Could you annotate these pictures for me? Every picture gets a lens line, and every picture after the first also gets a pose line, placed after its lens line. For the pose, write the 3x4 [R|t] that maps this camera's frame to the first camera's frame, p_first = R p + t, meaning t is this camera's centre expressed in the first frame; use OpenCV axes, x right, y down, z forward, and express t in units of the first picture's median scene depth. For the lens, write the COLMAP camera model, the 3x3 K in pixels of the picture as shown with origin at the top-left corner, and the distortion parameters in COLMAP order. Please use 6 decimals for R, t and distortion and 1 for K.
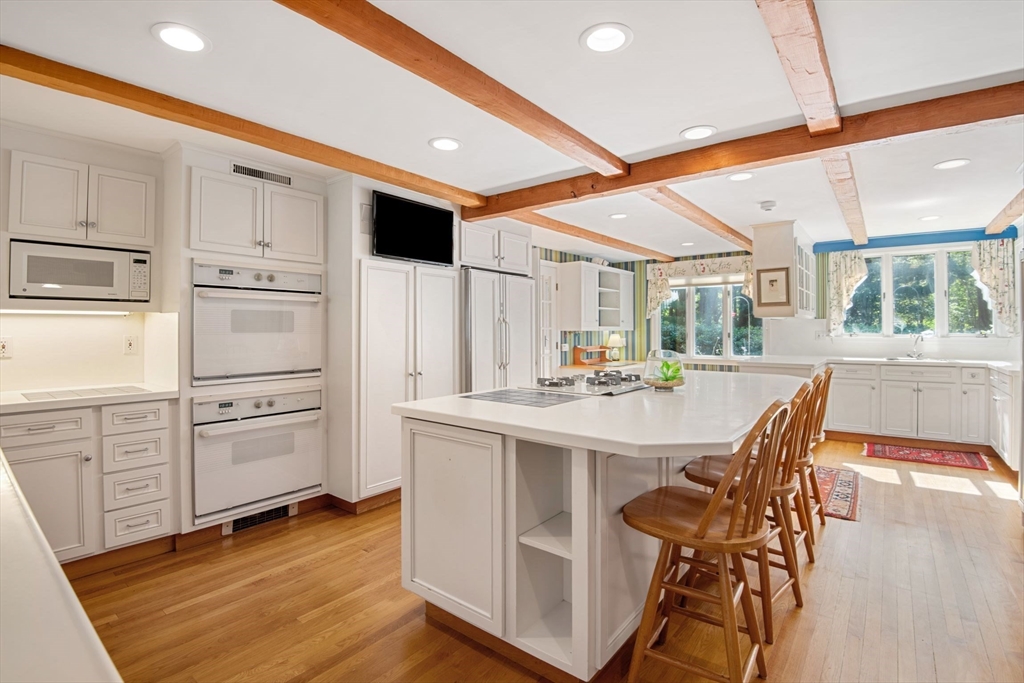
lens RADIAL K [[486.9, 0, 513.6], [0, 486.9, 326.3], [0, 0, 1]] dist [0.000518, -0.027386]
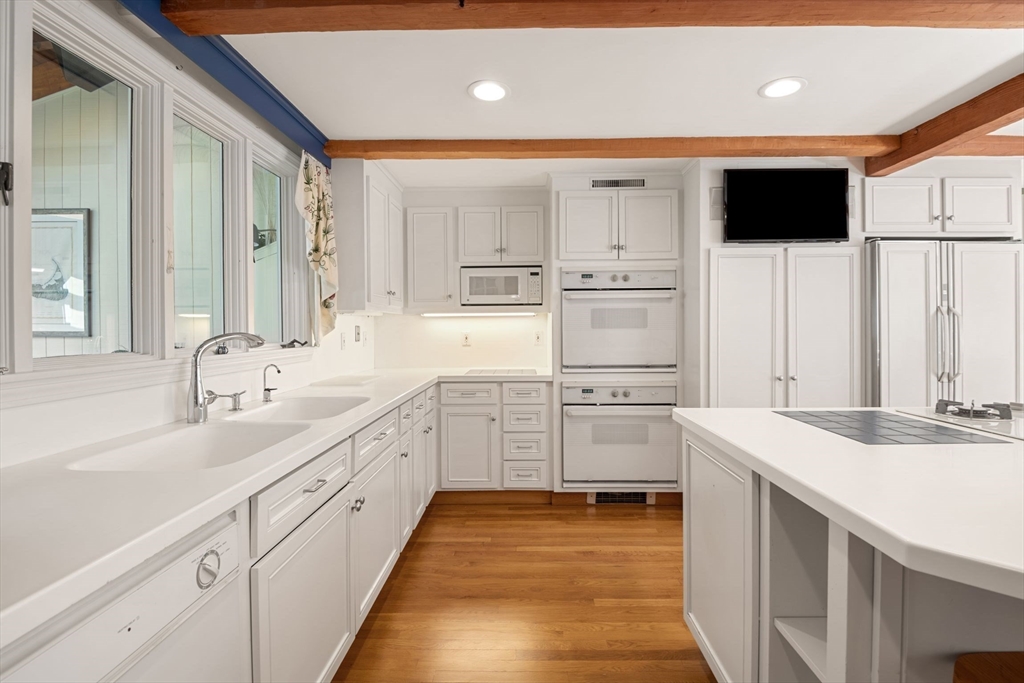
lens RADIAL K [[472.7, 0, 513.7], [0, 472.7, 330.9], [0, 0, 1]] dist [0.029346, -0.030803]
pose [[0.604607, 0.003470, -0.796516, 0.198078], [0.011328, 0.999852, 0.012955, 0.002049], [0.796443, -0.016855, 0.604478, 0.175359]]
